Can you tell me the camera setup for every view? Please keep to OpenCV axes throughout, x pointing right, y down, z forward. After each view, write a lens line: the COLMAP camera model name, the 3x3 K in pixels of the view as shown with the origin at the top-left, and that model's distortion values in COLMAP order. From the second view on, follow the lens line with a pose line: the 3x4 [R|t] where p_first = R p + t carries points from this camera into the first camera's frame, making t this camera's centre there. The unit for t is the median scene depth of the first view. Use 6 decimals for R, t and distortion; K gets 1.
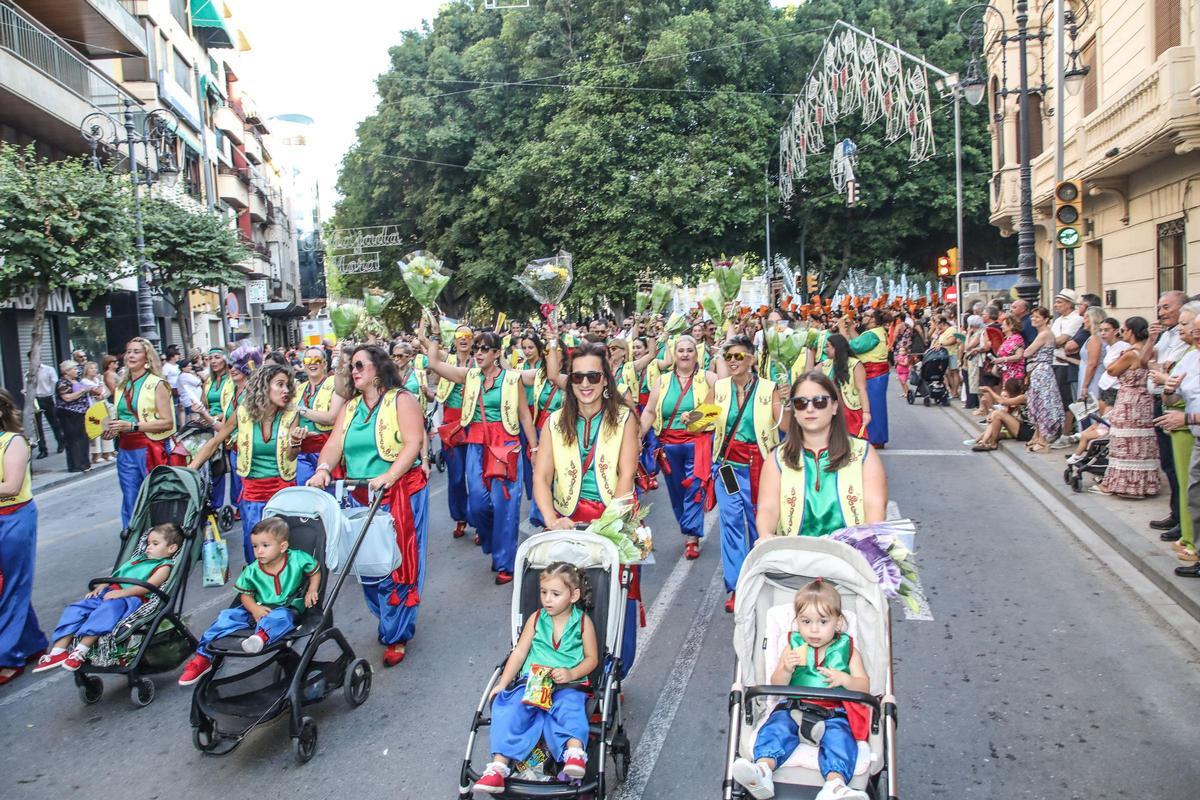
lens RADIAL K [[901.9, 0, 600.0], [0, 901.9, 400.0], [0, 0, 1]] dist [-0.061540, 0.055927]
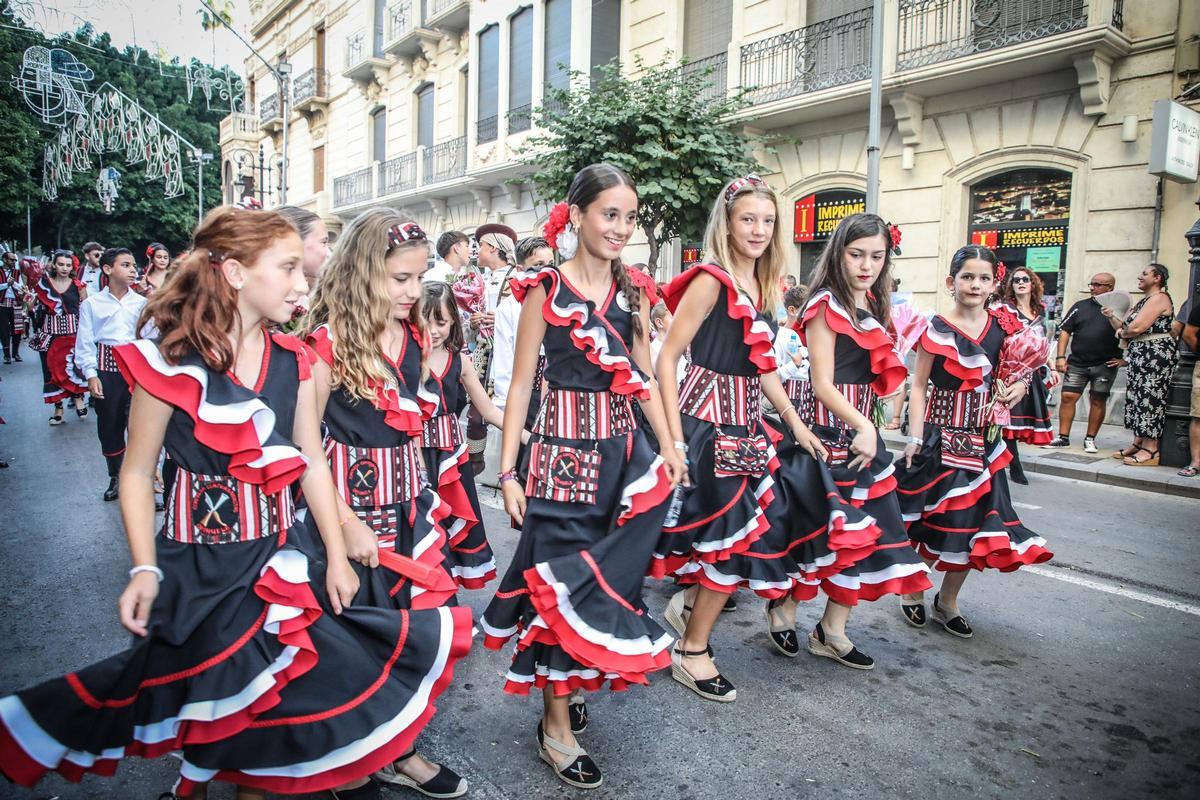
lens RADIAL K [[901.9, 0, 600.0], [0, 901.9, 400.0], [0, 0, 1]] dist [-0.061540, 0.055927]
pose [[0.626247, 0.000960, 0.779625, -0.307277], [0.002846, 0.999990, -0.003517, 0.077263], [-0.779620, 0.004422, 0.626237, -0.443649]]
